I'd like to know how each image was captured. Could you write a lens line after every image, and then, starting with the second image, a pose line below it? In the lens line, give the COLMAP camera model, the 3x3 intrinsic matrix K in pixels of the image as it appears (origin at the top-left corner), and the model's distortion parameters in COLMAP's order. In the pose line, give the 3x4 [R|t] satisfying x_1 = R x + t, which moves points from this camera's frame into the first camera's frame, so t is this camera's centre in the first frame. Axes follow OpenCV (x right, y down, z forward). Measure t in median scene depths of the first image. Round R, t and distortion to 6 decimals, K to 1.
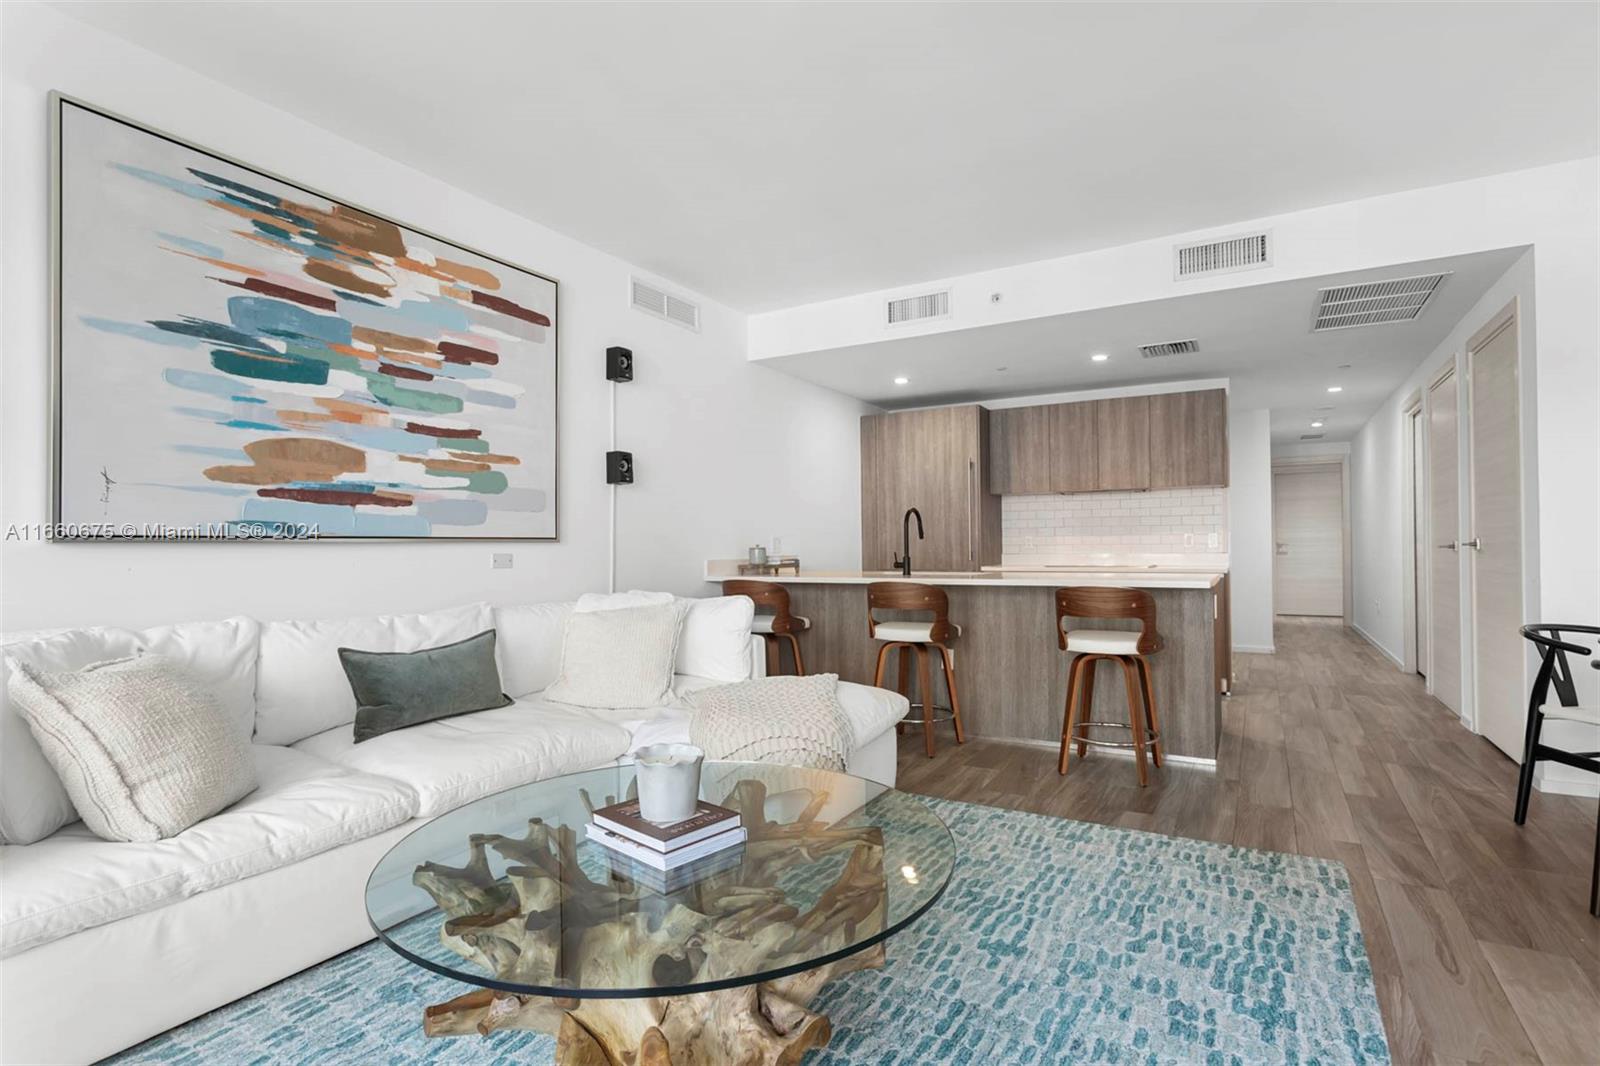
lens RADIAL K [[778.4, 0, 799.2], [0, 778.4, 541.4], [0, 0, 1]] dist [-0.020124, 0.015258]
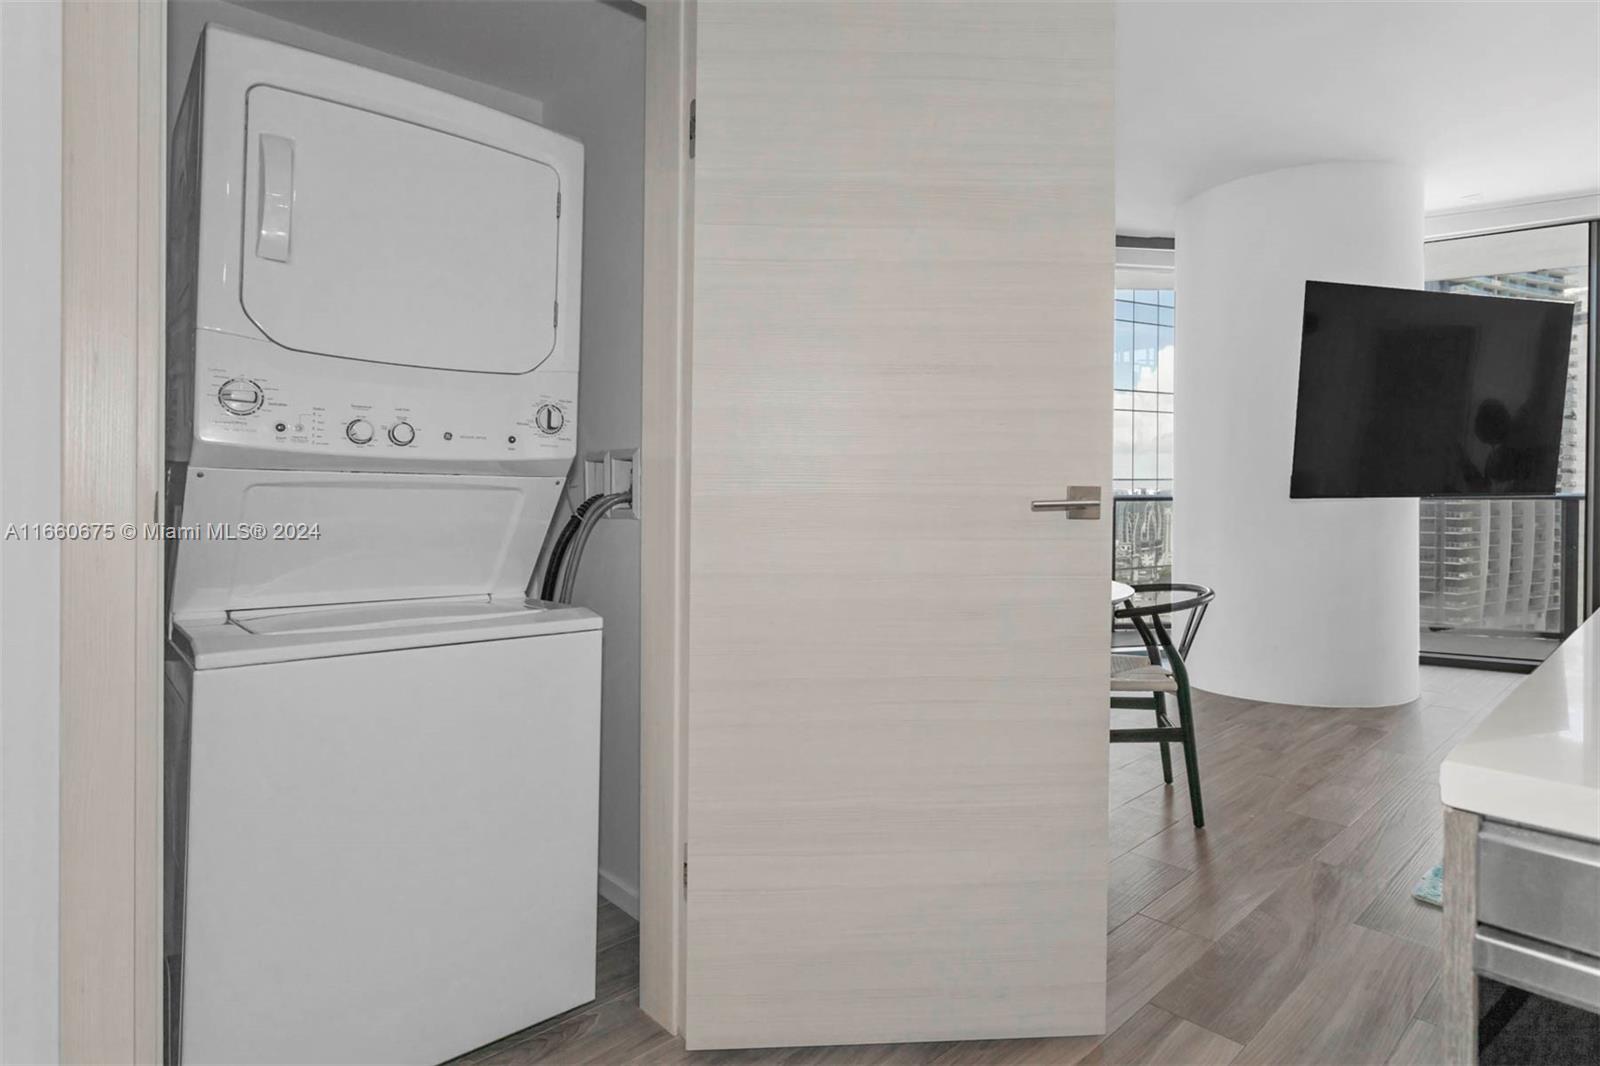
lens RADIAL K [[809.5, 0, 819.7], [0, 809.5, 530.2], [0, 0, 1]] dist [-0.011395, 0.006116]
pose [[-0.951389, 0.000132, 0.307993, 0.764873], [0.013499, 0.999057, 0.041270, 0.001797], [-0.307697, 0.043421, -0.950493, 1.449113]]
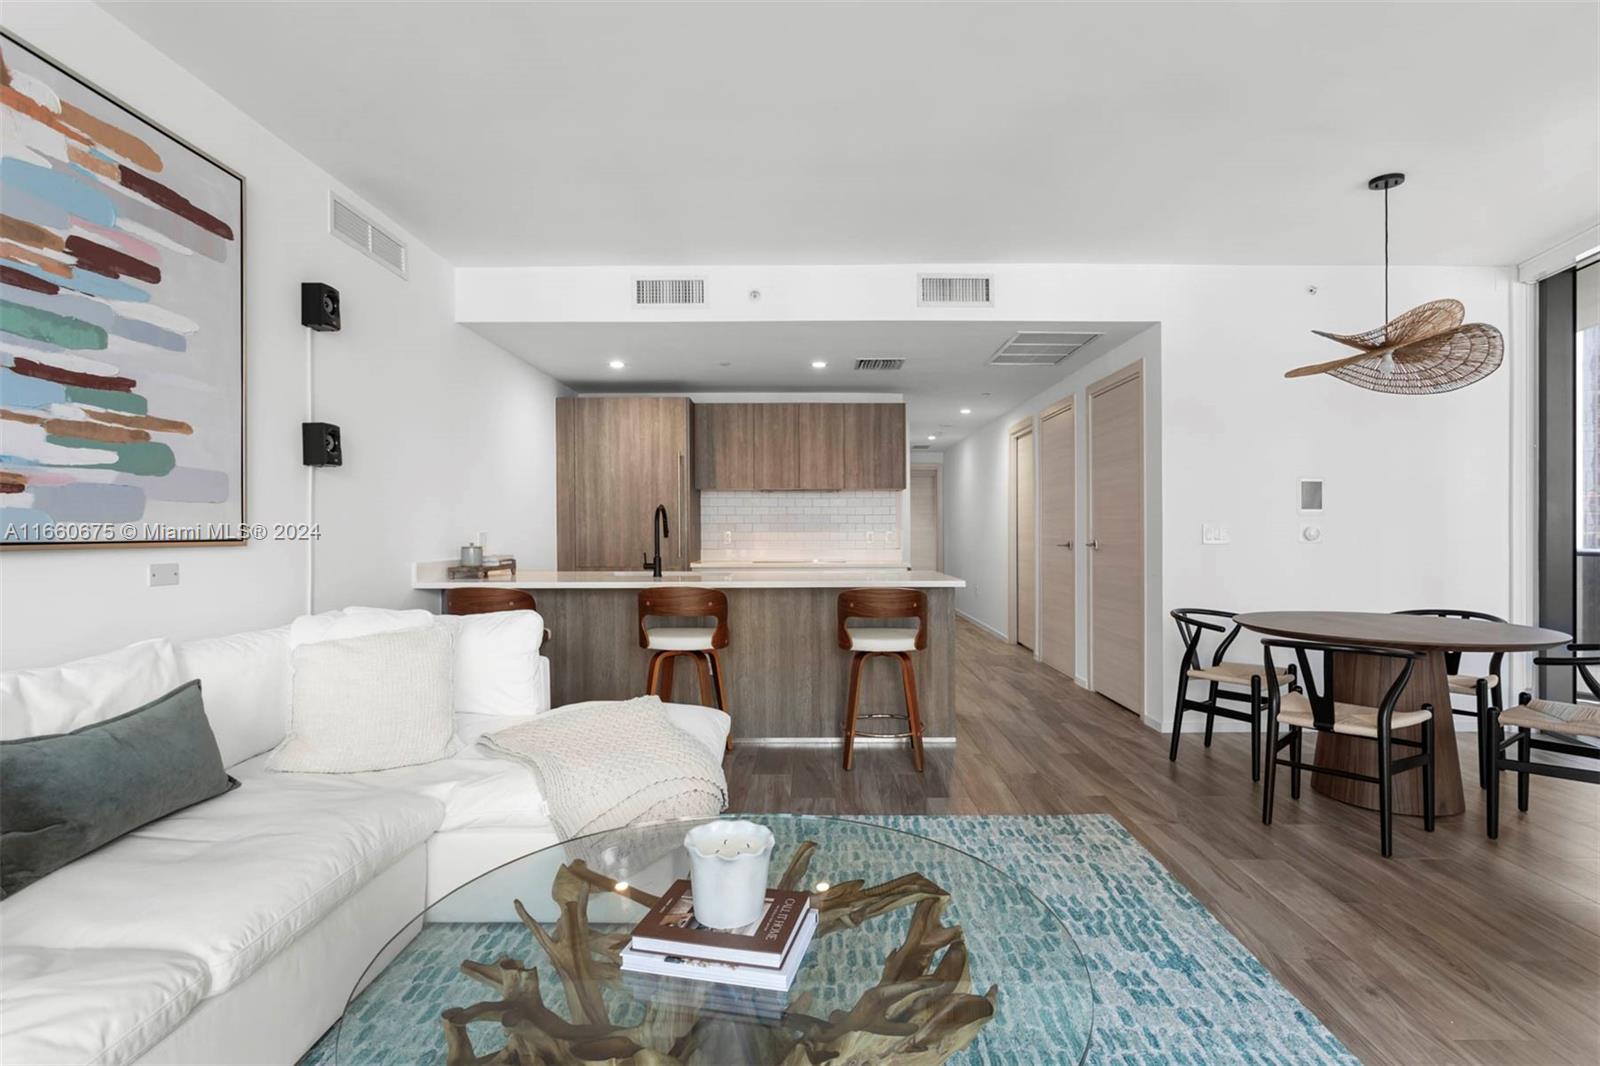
lens RADIAL K [[782.5, 0, 801.2], [0, 782.5, 540.8], [0, 0, 1]] dist [-0.009207, 0.004659]
pose [[0.868301, 0.002194, 0.496033, -0.246532], [-0.011133, 0.999825, 0.015065, -0.021845], [-0.495913, -0.018603, 0.868173, 0.134633]]
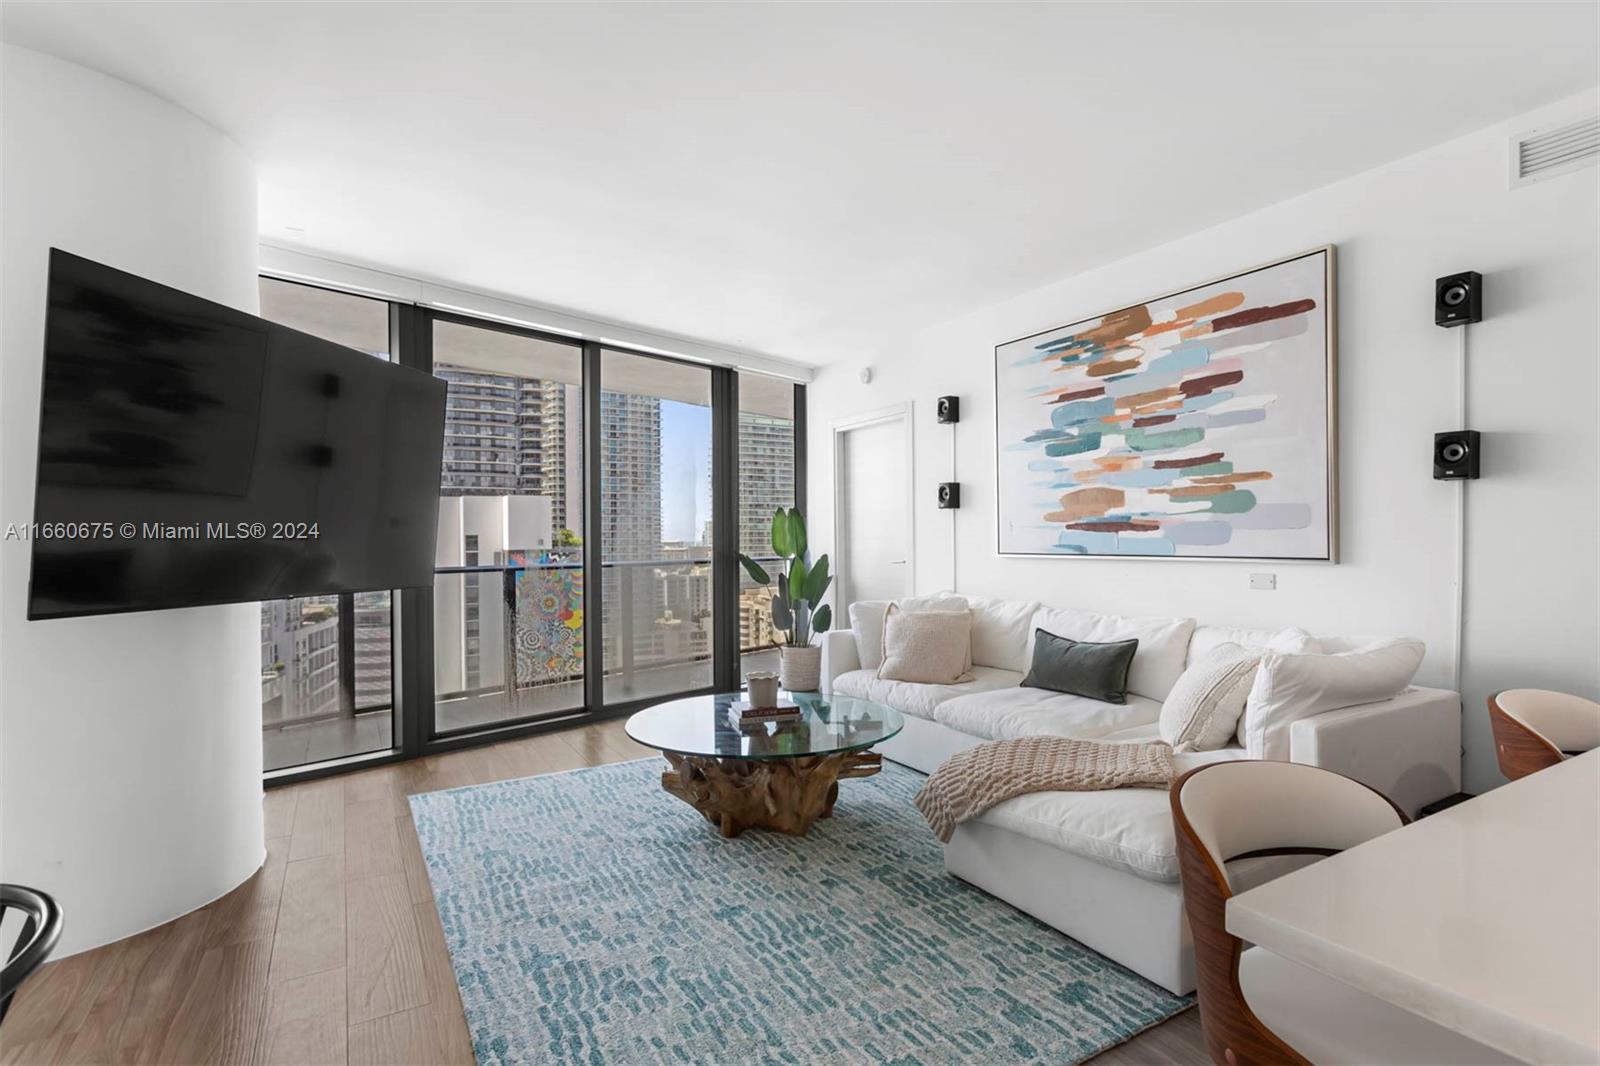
lens RADIAL K [[789.5, 0, 800.2], [0, 789.5, 539.6], [0, 0, 1]] dist [-0.008527, 0.001885]
pose [[-0.483151, 0.011848, -0.875457, 0.773145], [0.015405, 0.999869, 0.005030, -0.042273], [0.875402, -0.011057, -0.483270, 1.017990]]
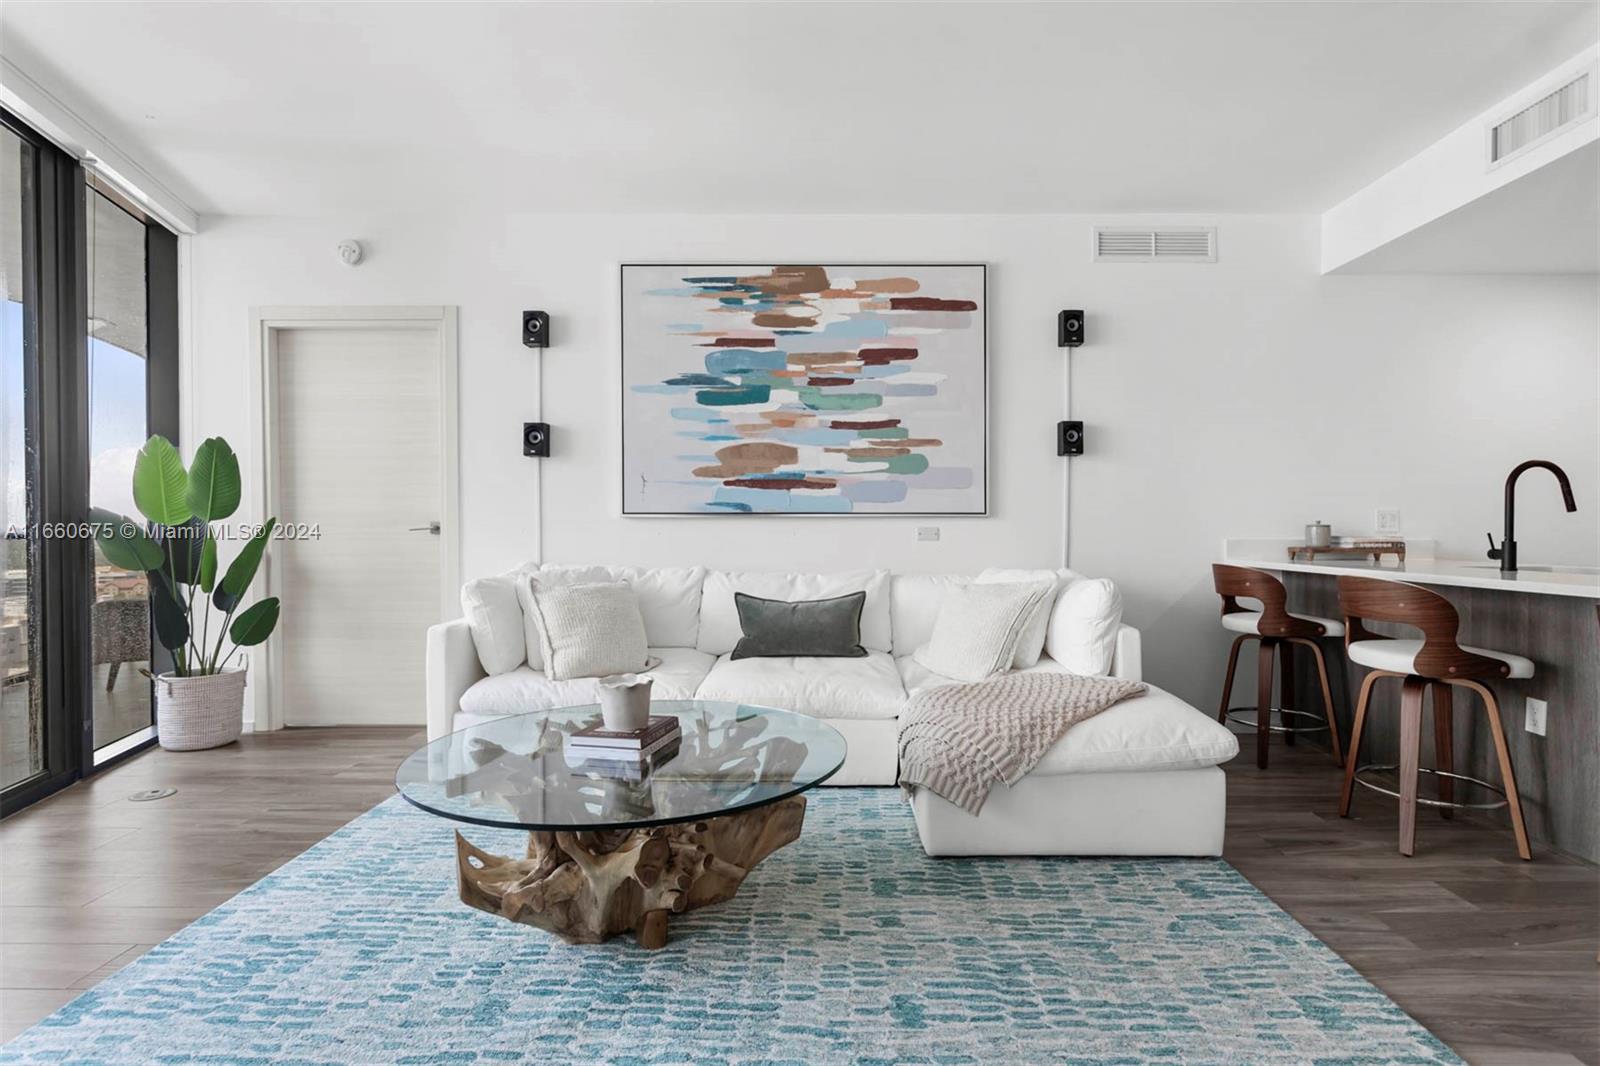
lens RADIAL K [[809.5, 0, 819.7], [0, 809.5, 530.2], [0, 0, 1]] dist [-0.011395, 0.006116]
pose [[0.508052, 0.013762, -0.861216, 0.562527], [0.000523, 0.999867, 0.016286, 0.001038], [0.861326, -0.008725, 0.507978, 0.291978]]
